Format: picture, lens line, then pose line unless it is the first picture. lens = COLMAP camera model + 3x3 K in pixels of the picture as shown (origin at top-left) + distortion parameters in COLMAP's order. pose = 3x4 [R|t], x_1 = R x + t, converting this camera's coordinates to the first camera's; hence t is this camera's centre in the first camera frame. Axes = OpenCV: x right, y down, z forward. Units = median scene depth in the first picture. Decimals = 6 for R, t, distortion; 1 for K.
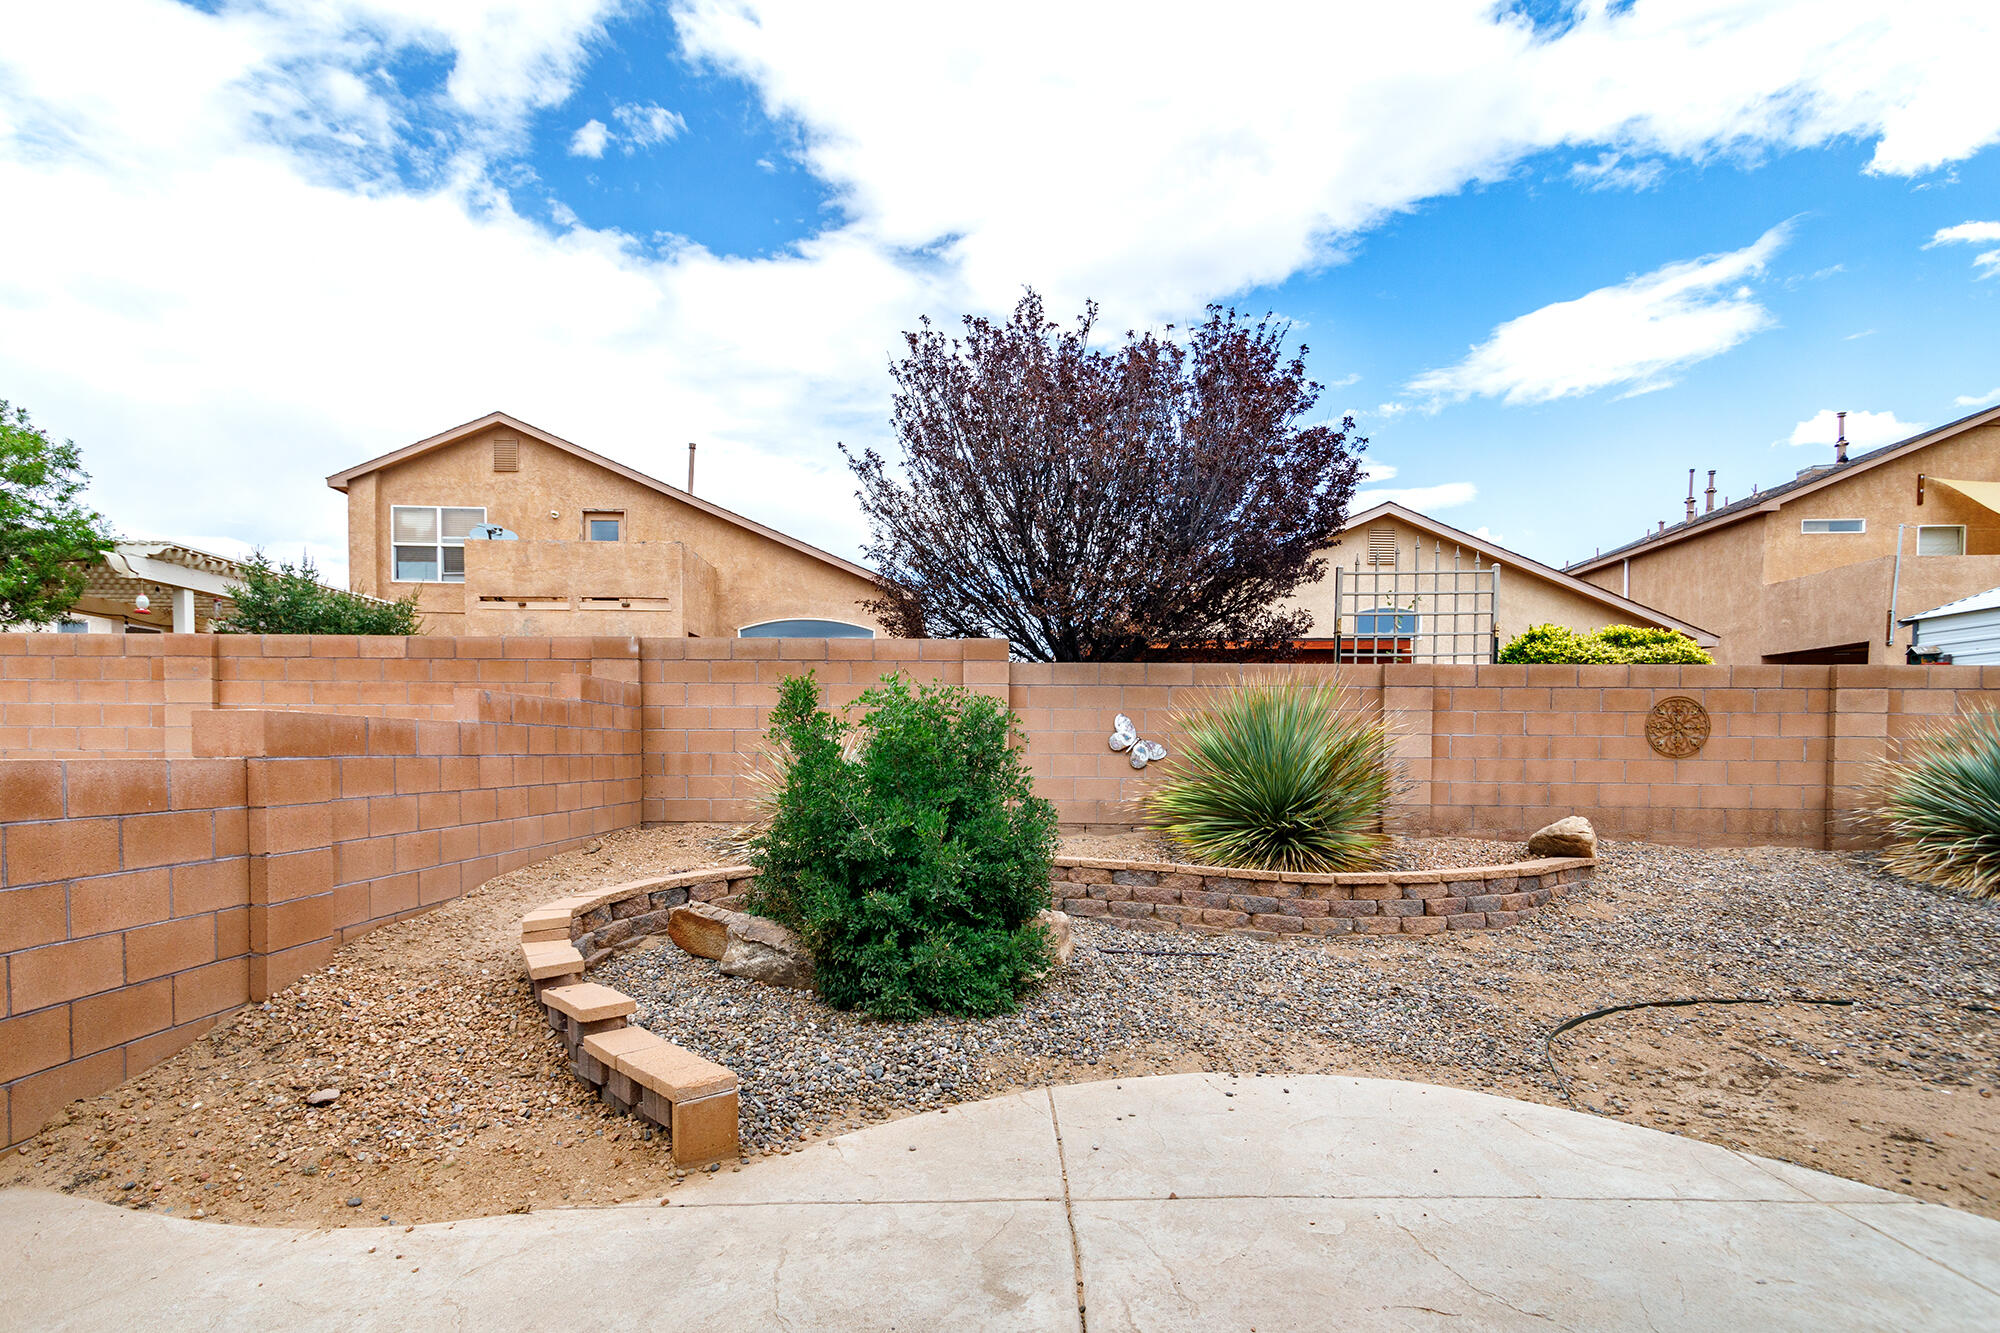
lens RADIAL K [[951.4, 0, 976.3], [0, 951.4, 830.9], [0, 0, 1]] dist [0.016584, -0.006385]
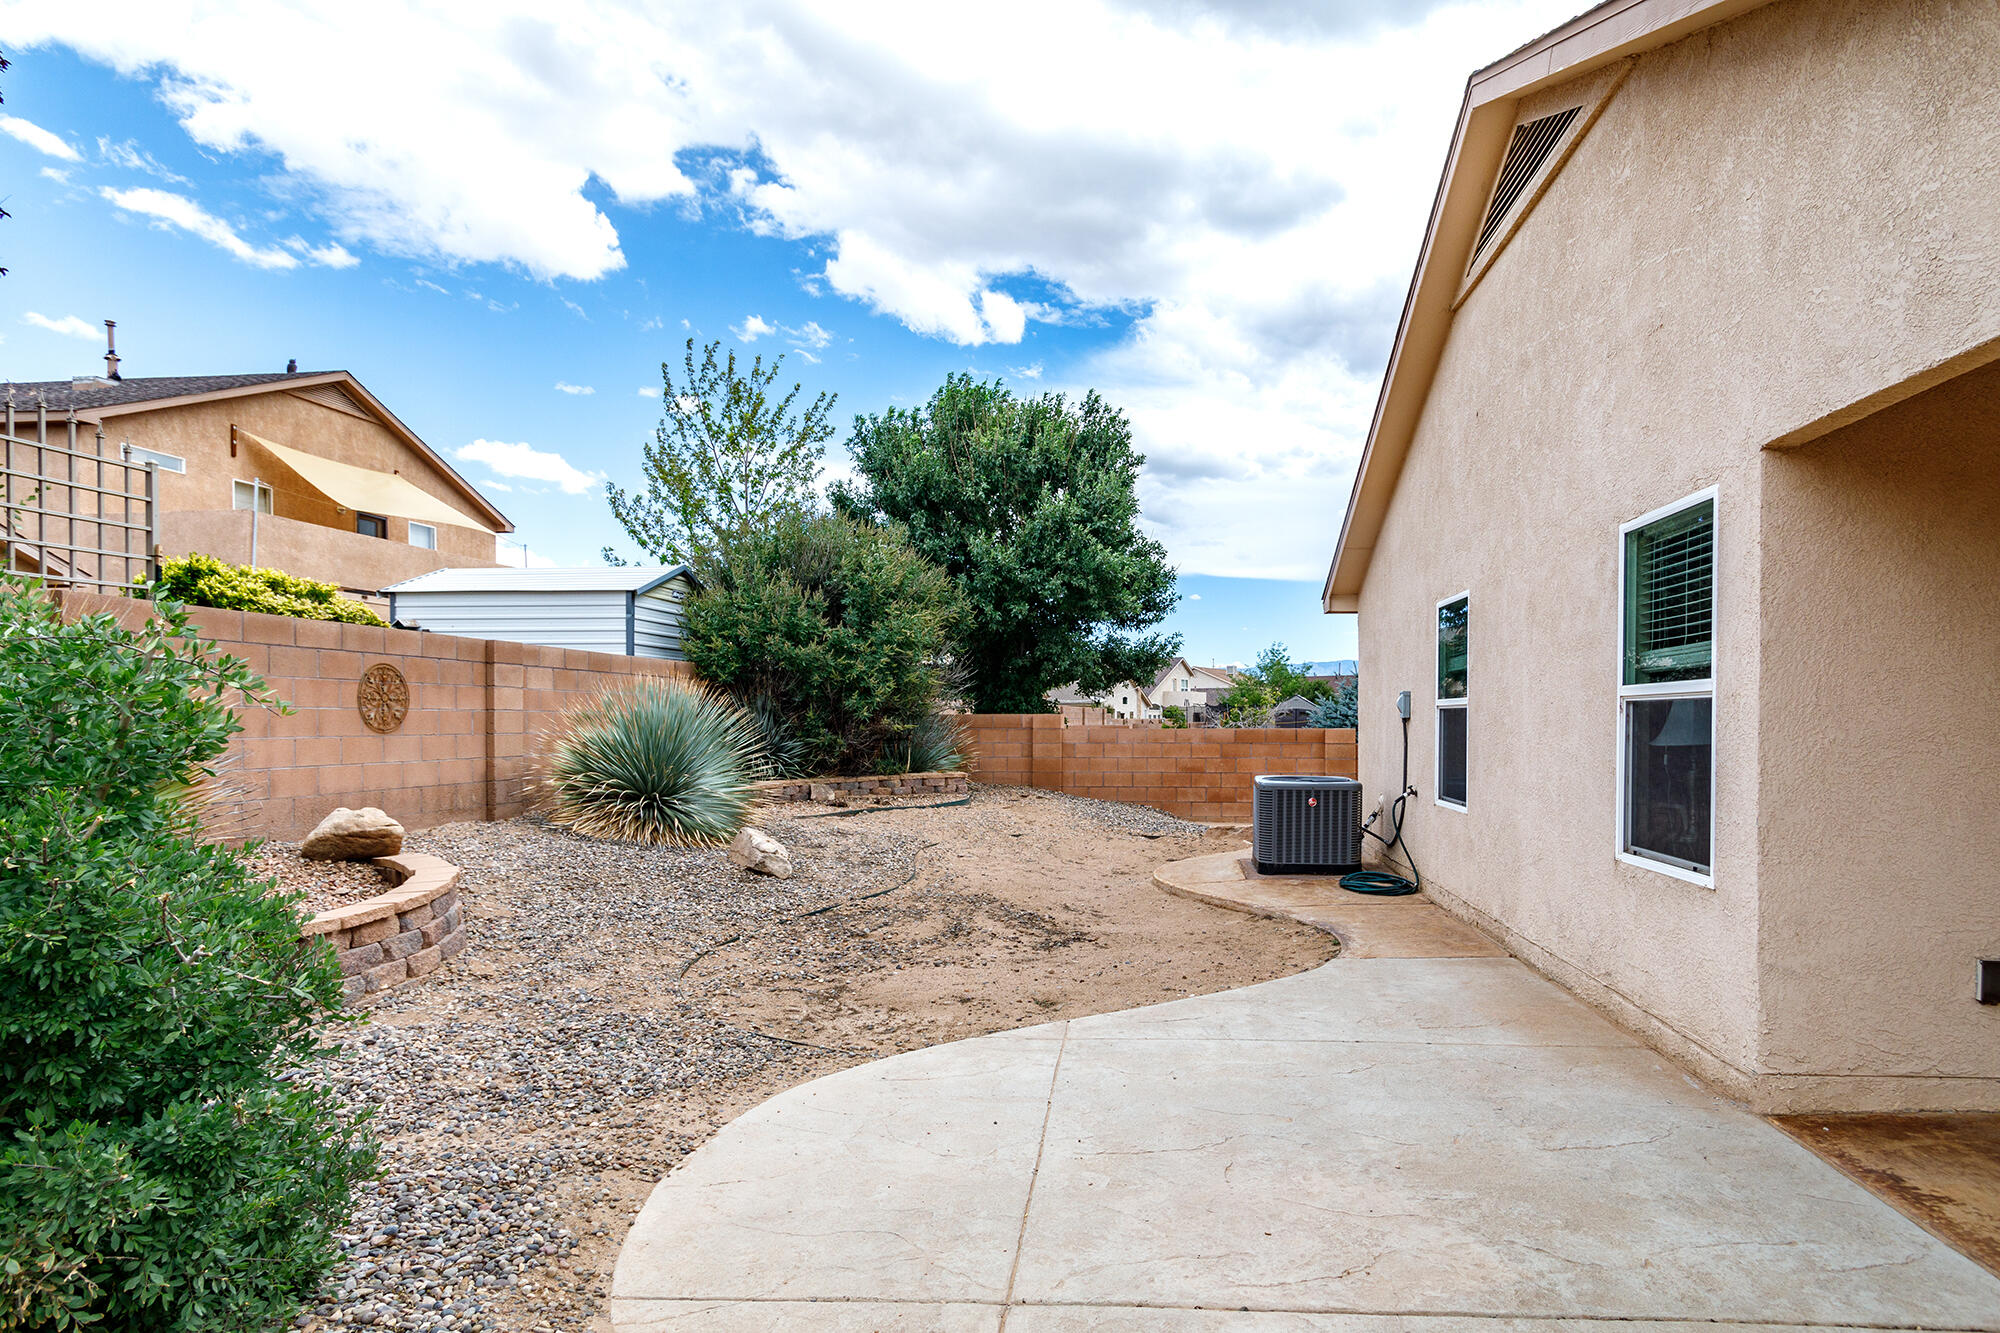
lens RADIAL K [[1136.3, 0, 1119.9], [0, 1136.3, 718.6], [0, 0, 1]] dist [0.027668, -0.008873]
pose [[0.022258, -0.005709, 0.999736, -0.311711], [0.080424, 0.996753, 0.003901, -0.038324], [-0.996512, 0.080316, 0.022644, 0.293843]]
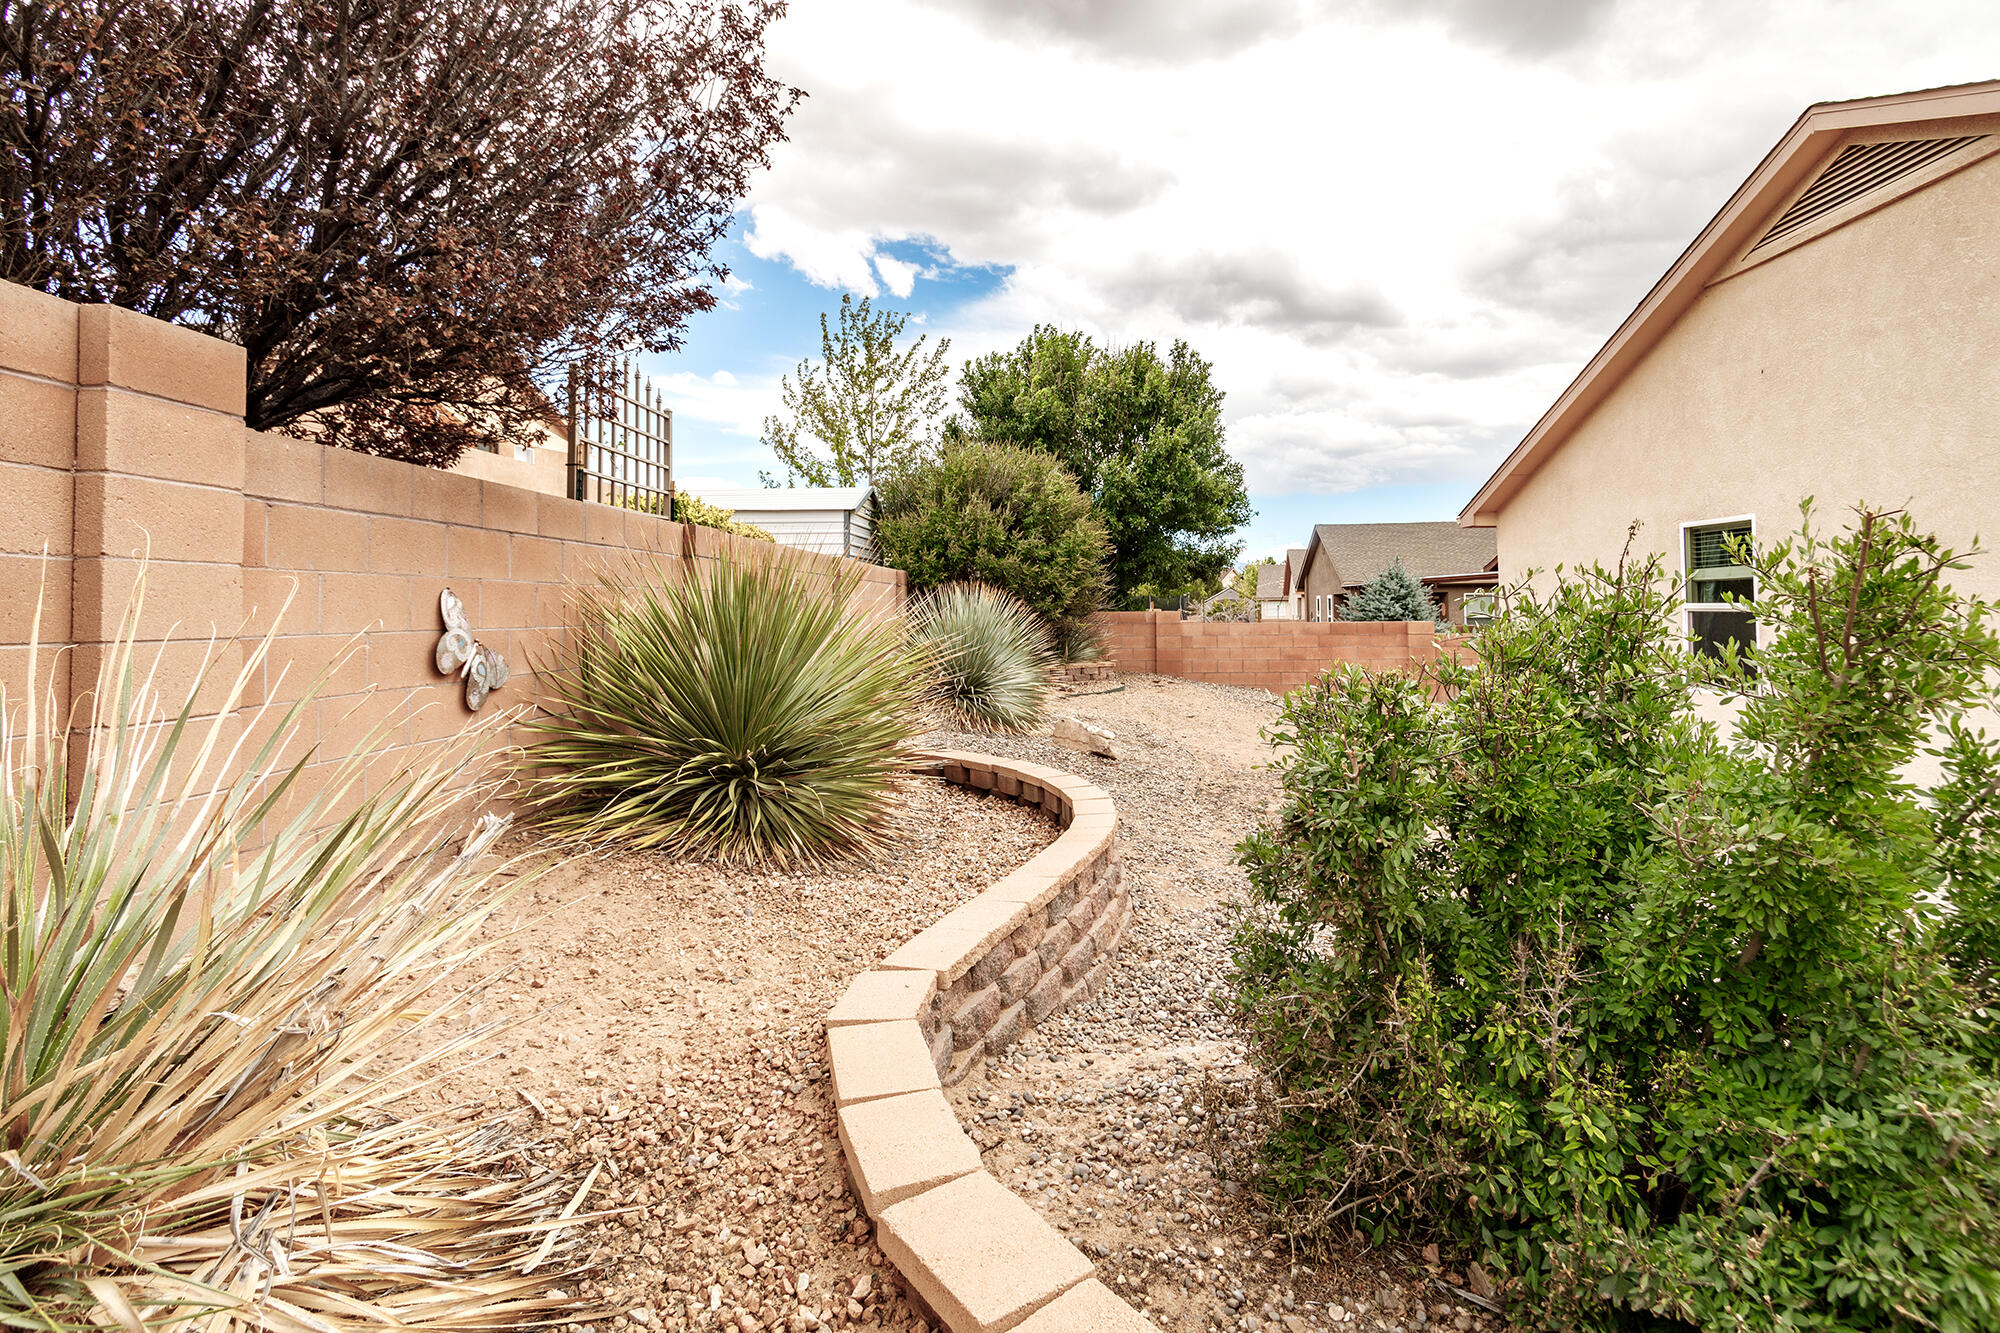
lens RADIAL K [[951.4, 0, 1063.5], [0, 951.4, 550.0], [0, 0, 1]] dist [0.016584, -0.006385]
pose [[-0.051515, 0.054271, 0.997197, -0.285865], [0.087123, 0.994960, -0.049648, -0.094840], [-0.994865, 0.084322, -0.055984, 0.773660]]
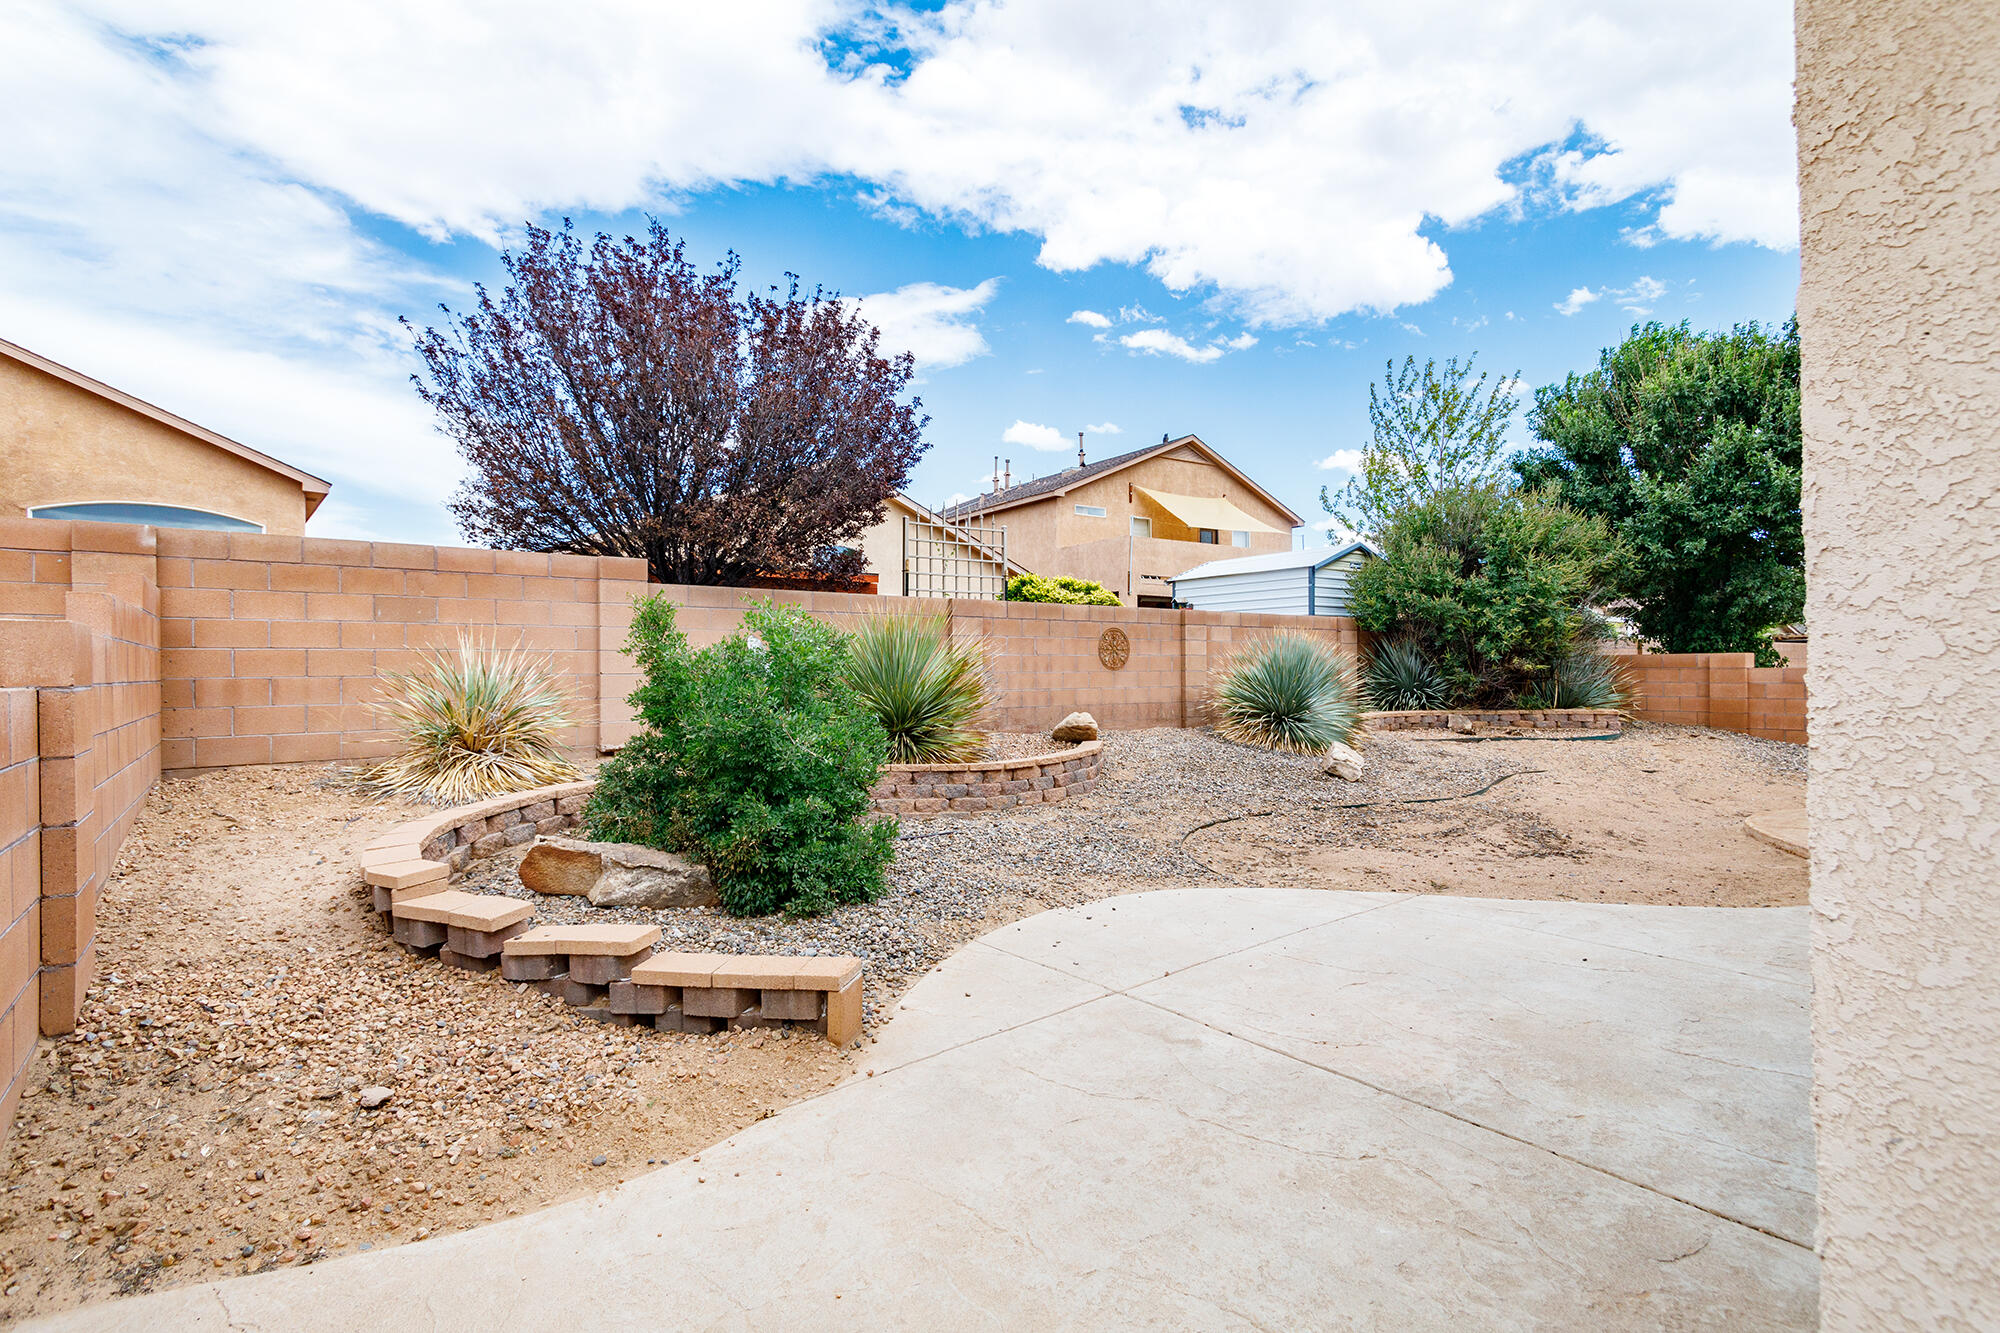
lens RADIAL K [[951.4, 0, 986.2], [0, 951.4, 662.1], [0, 0, 1]] dist [0.016584, -0.006385]
pose [[0.779446, -0.006955, 0.626431, -0.325713], [0.062497, 0.995813, -0.066707, -0.003635], [-0.623344, 0.091145, 0.776617, -0.004987]]
